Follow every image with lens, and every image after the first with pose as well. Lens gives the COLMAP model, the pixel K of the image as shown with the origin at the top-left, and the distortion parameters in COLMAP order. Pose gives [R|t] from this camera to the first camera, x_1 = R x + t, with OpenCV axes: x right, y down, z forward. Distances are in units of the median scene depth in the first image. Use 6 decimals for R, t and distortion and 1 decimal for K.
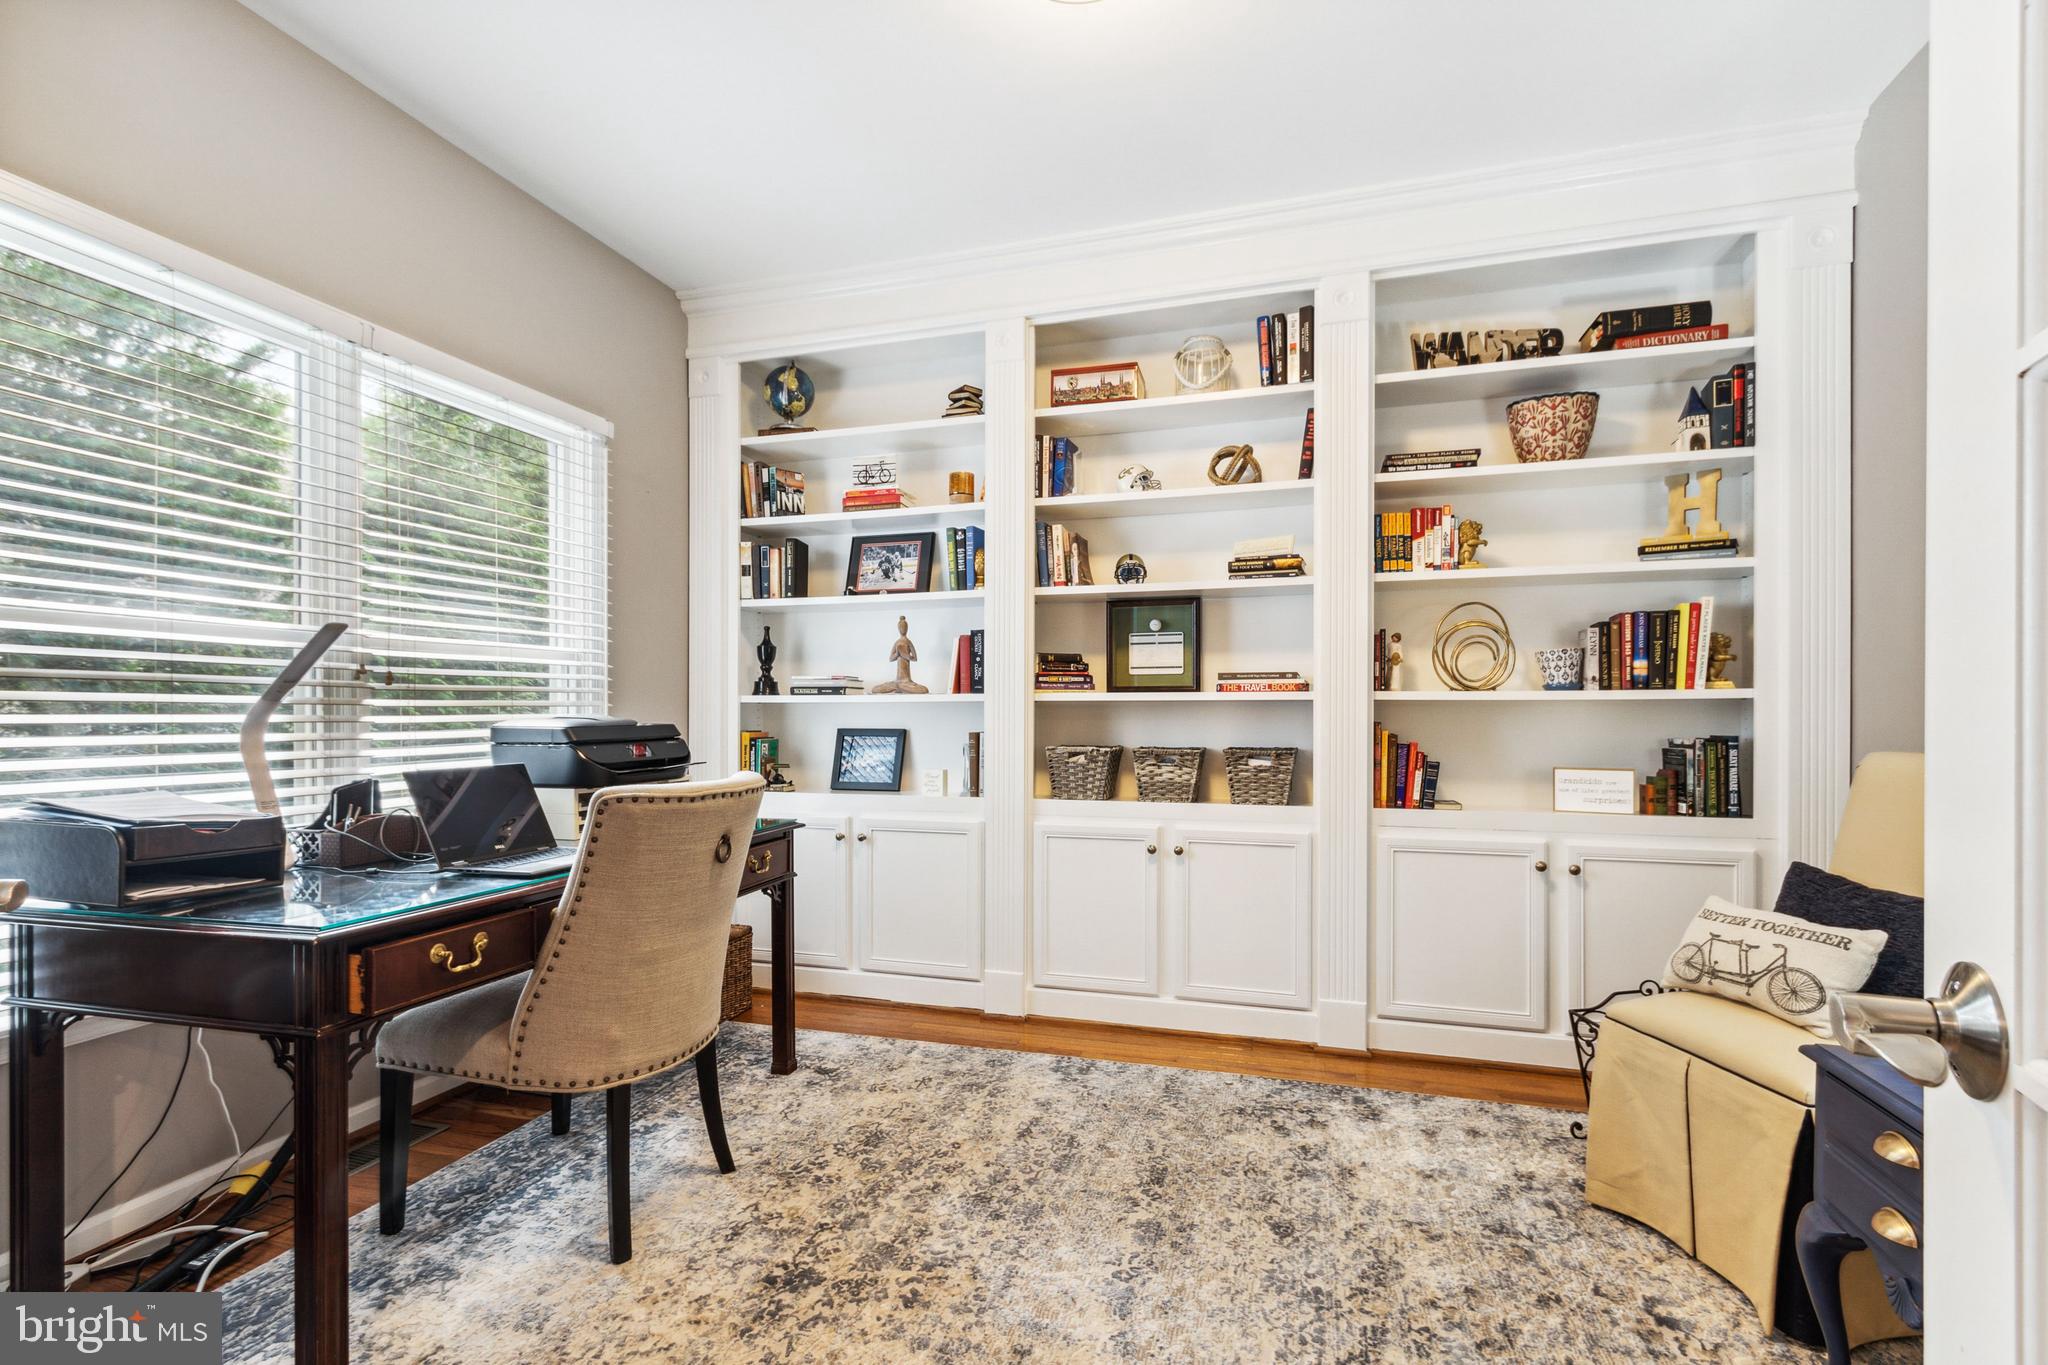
lens RADIAL K [[964.0, 0, 1028.1], [0, 964.0, 691.4], [0, 0, 1]] dist [0.002600, -0.001100]
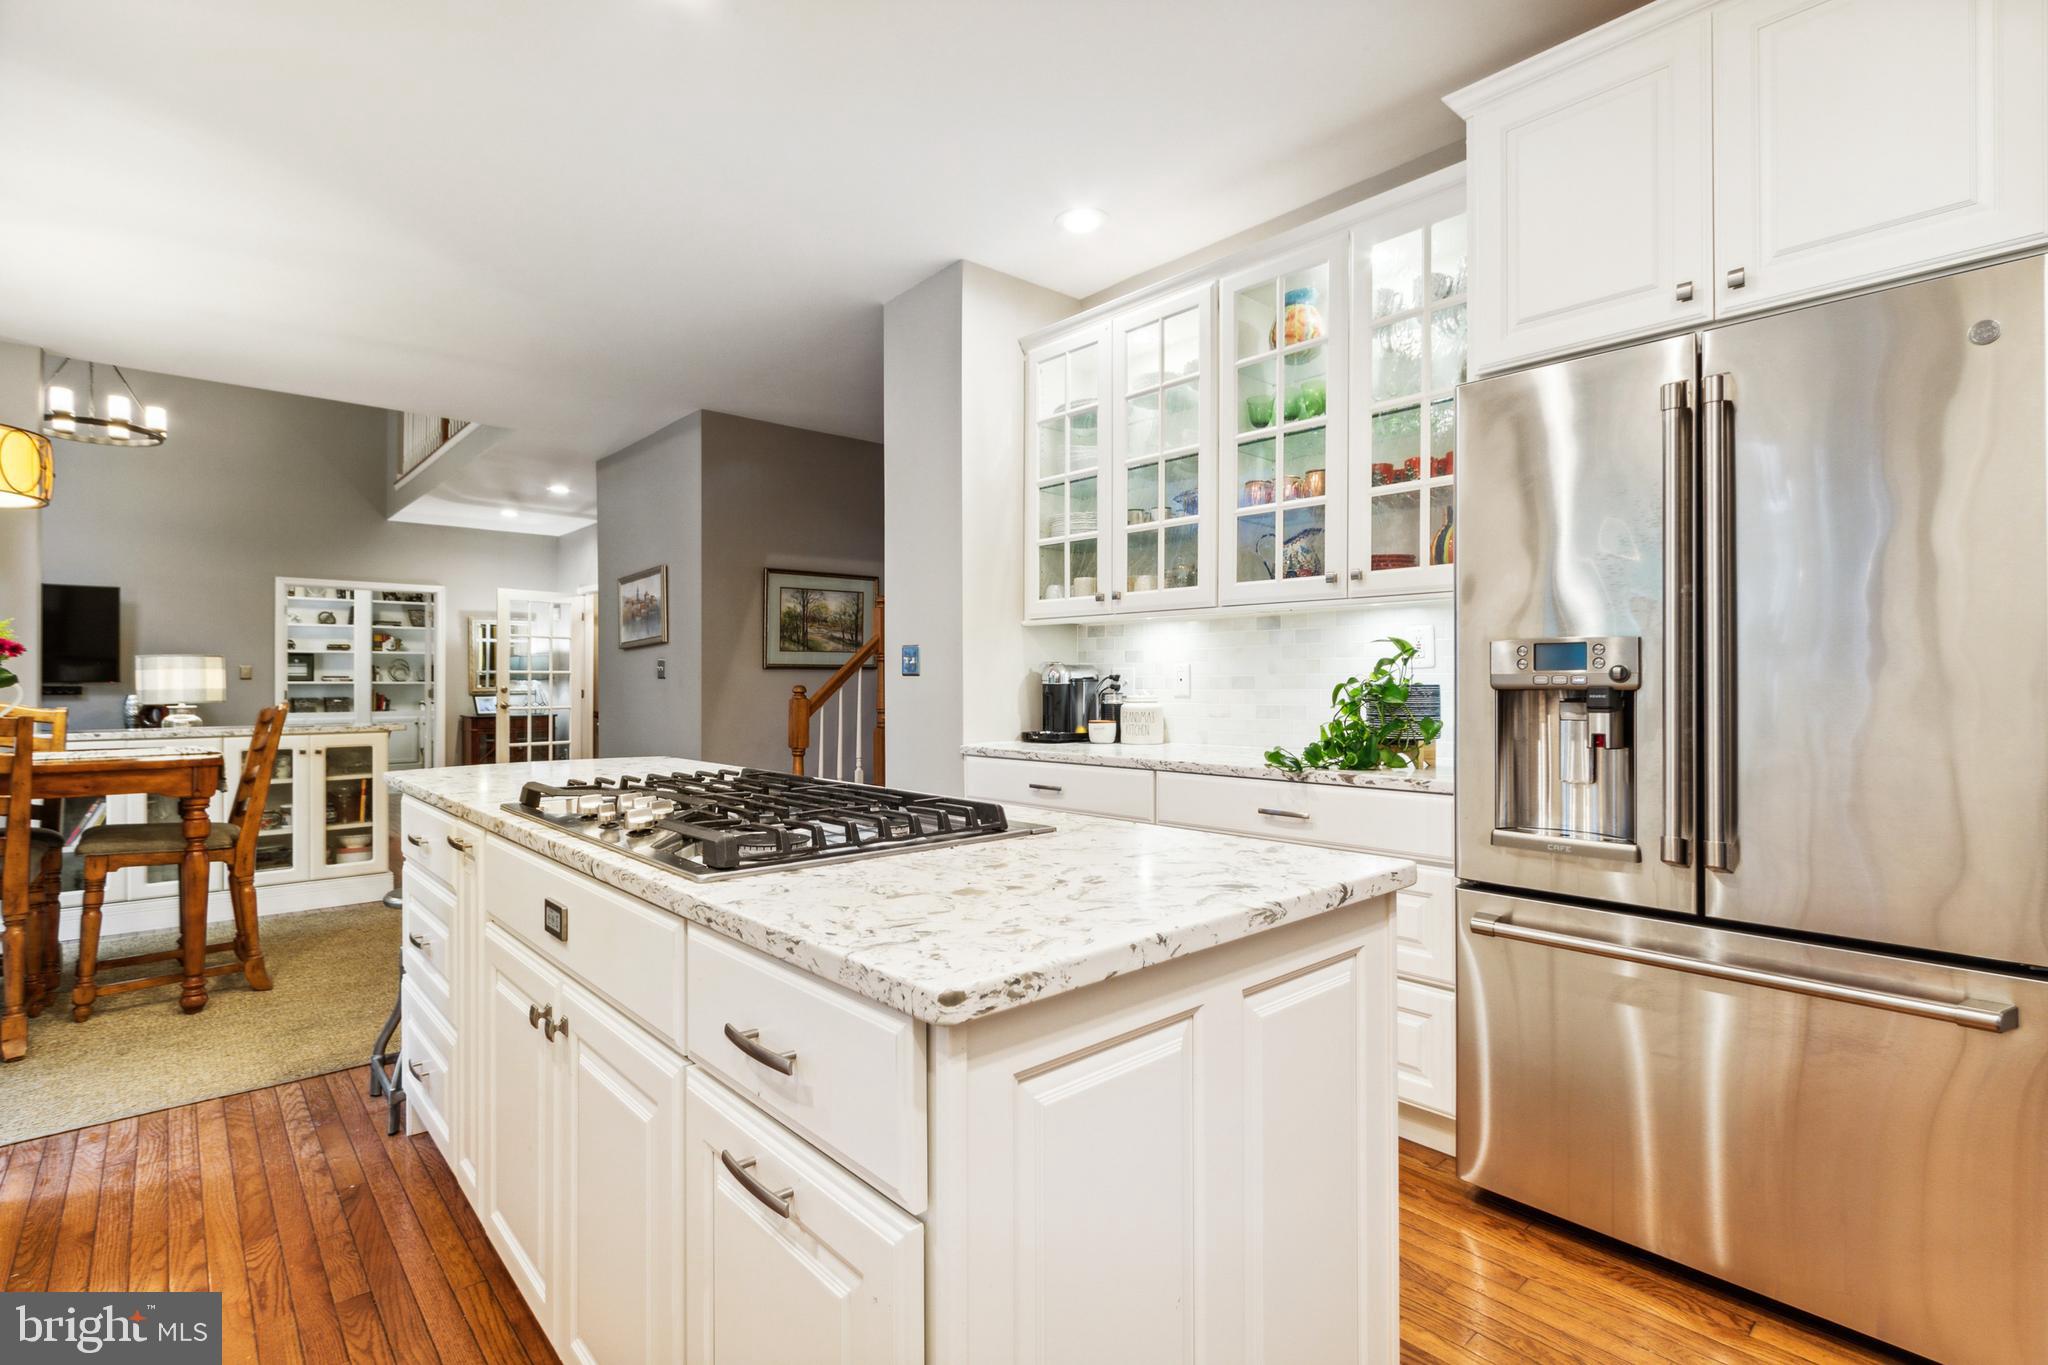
lens RADIAL K [[964.0, 0, 1029.9], [0, 964.0, 687.5], [0, 0, 1]] dist [0.002600, -0.001100]
pose [[0.518487, -0.000247, 0.855085, -1.539165], [-0.000270, 1.000000, 0.000453, 0.020600], [-0.855085, -0.000466, 0.518487, -3.176603]]
